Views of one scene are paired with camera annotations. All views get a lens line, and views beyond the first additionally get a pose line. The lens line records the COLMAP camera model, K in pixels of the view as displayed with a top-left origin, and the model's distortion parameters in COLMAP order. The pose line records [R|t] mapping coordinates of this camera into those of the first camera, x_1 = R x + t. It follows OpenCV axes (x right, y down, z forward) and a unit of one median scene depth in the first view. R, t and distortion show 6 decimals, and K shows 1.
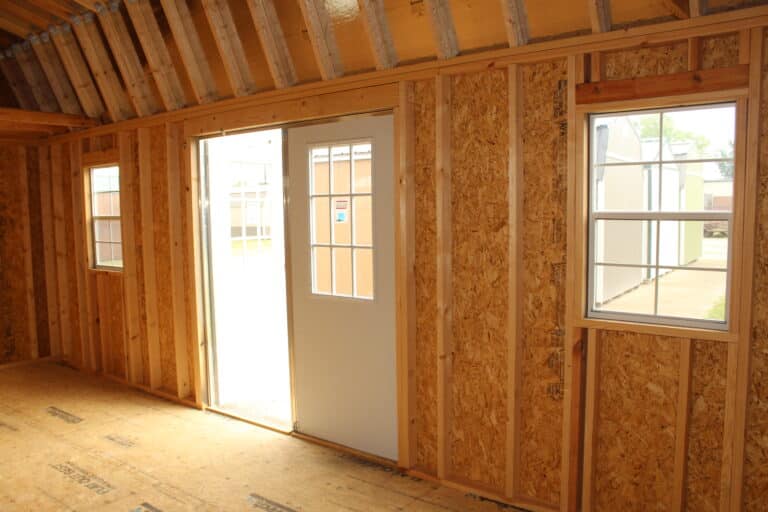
lens RADIAL K [[623.3, 0, 381.6], [0, 623.3, 262.3], [0, 0, 1]] dist [-0.132499, 0.089239]
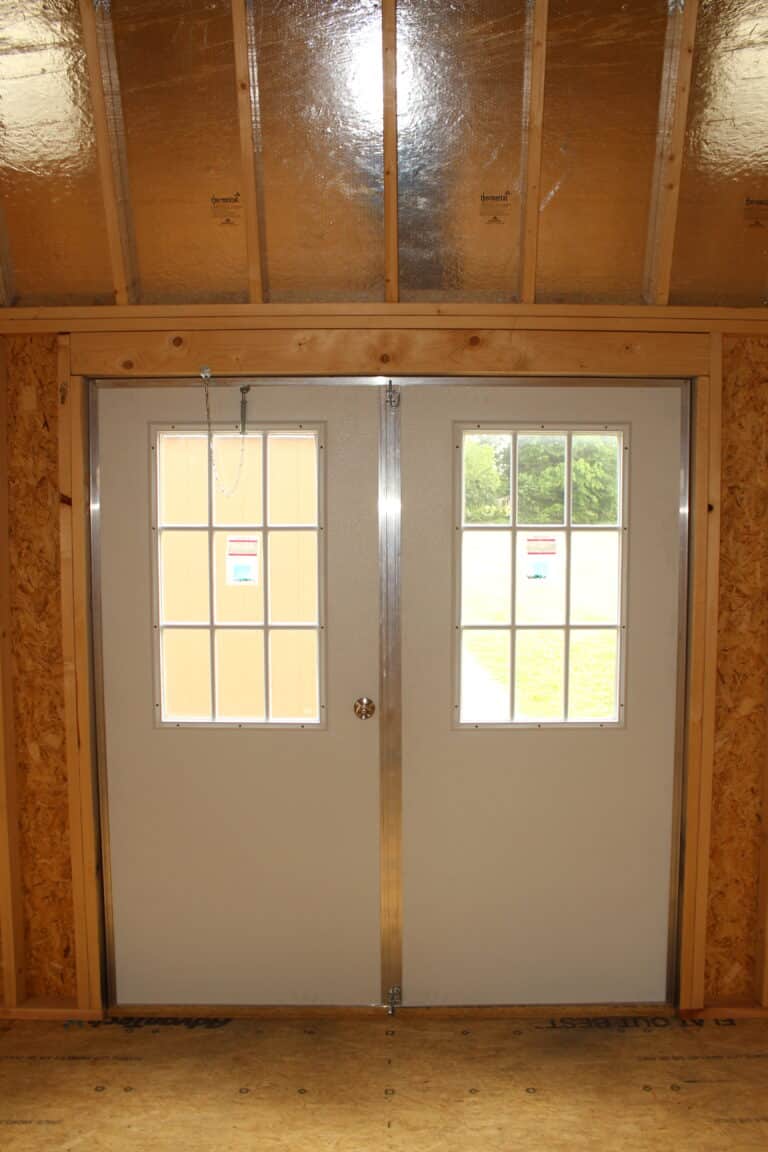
lens RADIAL K [[935.0, 0, 384.1], [0, 935.0, 577.3], [0, 0, 1]] dist [-0.132499, 0.089239]
pose [[0.794928, 0.001512, 0.606702, -0.630113], [0.041086, 0.997567, -0.056319, -0.028077], [-0.605311, 0.069696, 0.792932, 0.461096]]
